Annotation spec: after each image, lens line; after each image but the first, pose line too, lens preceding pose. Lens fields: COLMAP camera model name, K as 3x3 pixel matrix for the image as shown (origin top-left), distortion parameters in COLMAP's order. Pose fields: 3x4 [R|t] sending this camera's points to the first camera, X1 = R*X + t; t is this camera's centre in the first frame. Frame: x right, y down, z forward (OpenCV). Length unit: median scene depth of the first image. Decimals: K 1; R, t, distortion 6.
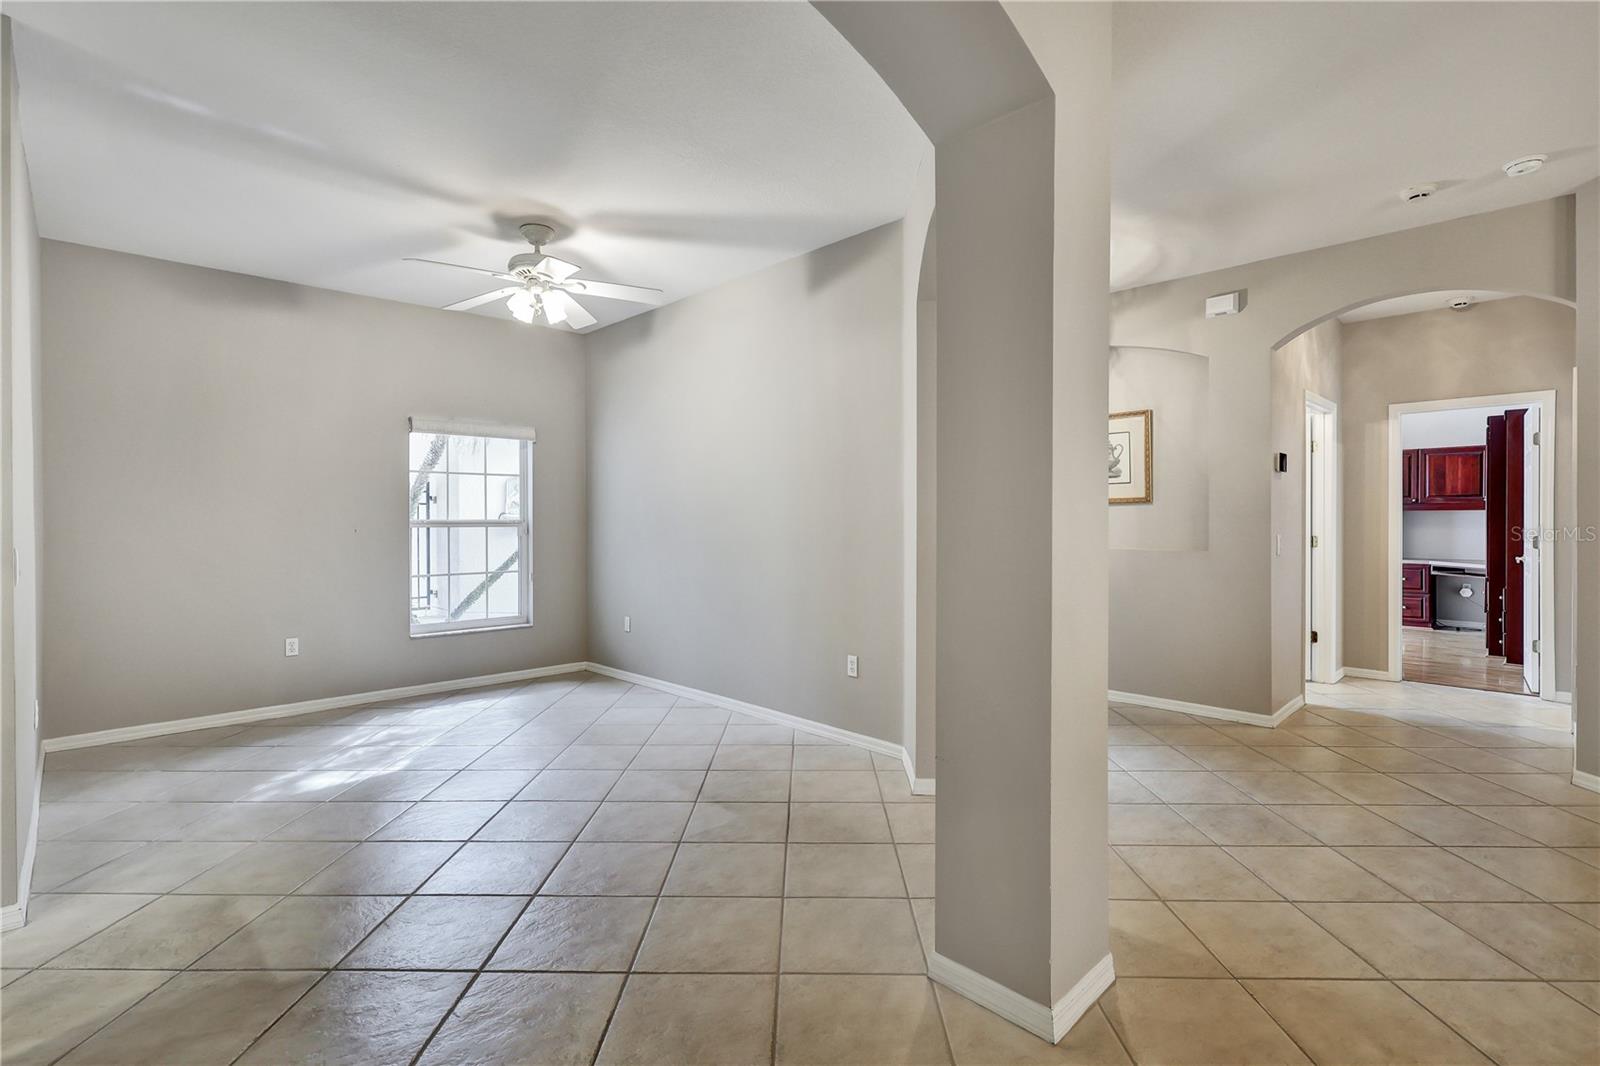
lens RADIAL K [[751.2, 0, 793.3], [0, 751.2, 524.6], [0, 0, 1]] dist [0.002354, 0.000828]
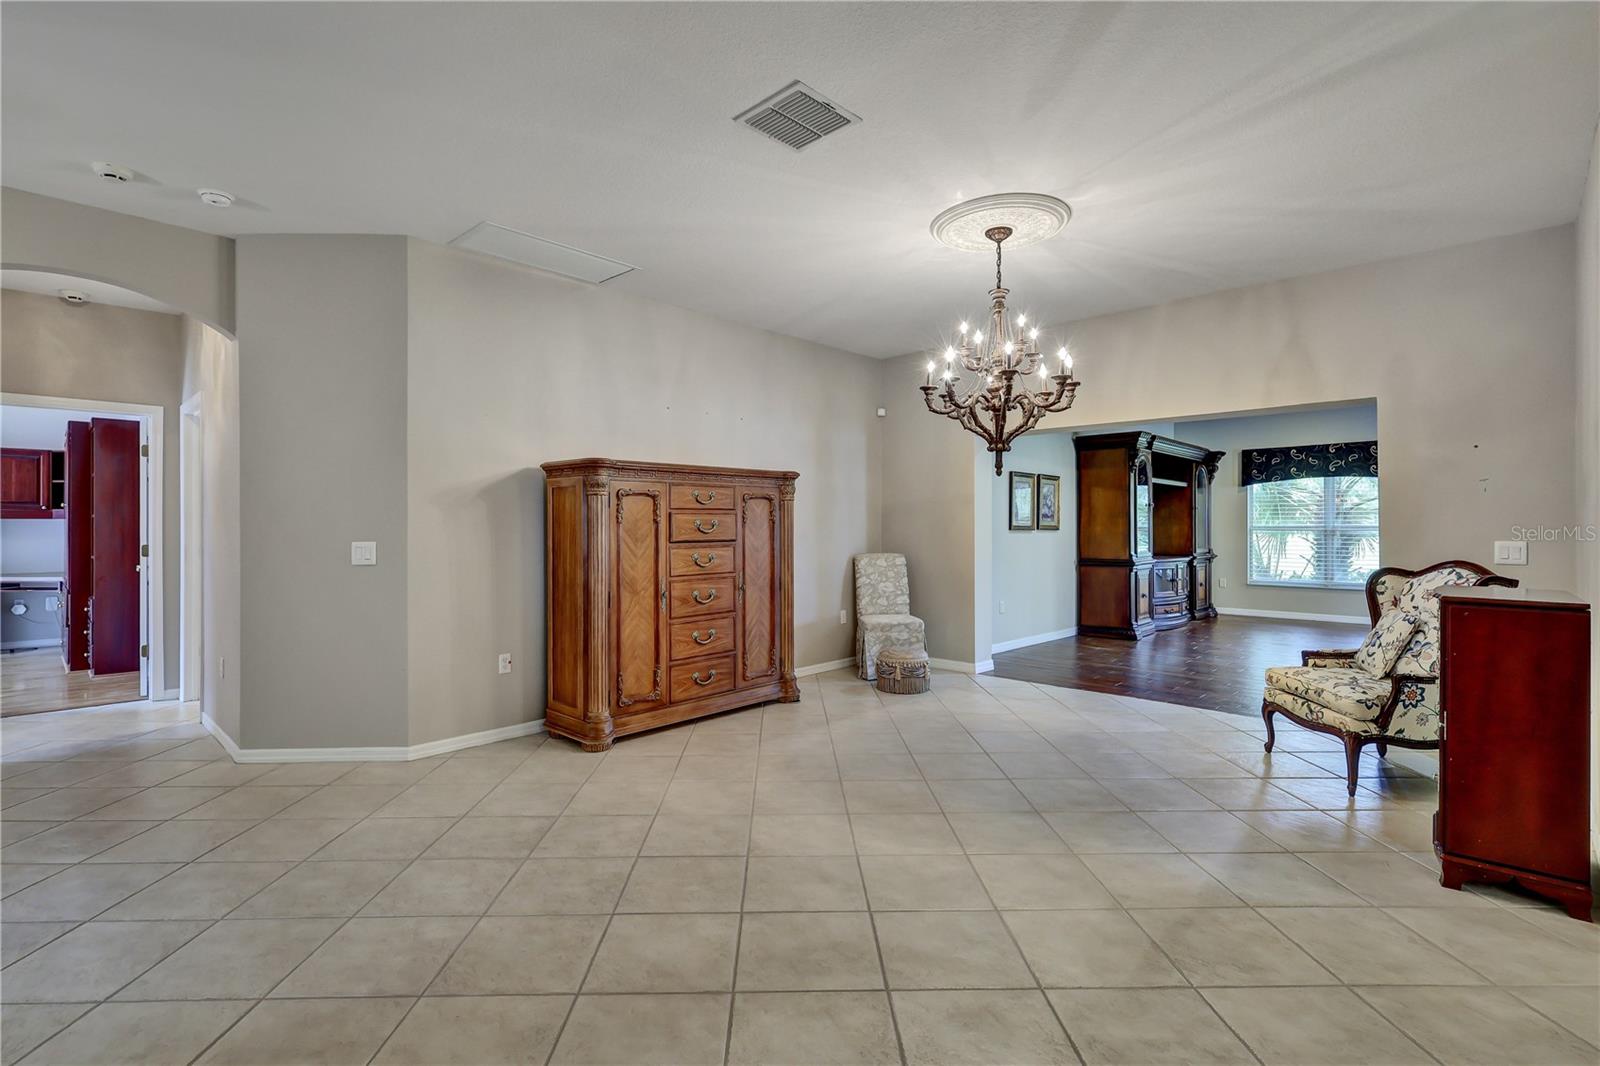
lens RADIAL K [[751.3, 0, 802.9], [0, 751.3, 532.8], [0, 0, 1]] dist [0.002932, 0.000421]
pose [[-0.047034, -0.003859, 0.998886, -0.118534], [0.006776, 0.999968, 0.004182, 0.000379], [-0.998870, 0.006965, -0.047006, 0.188989]]
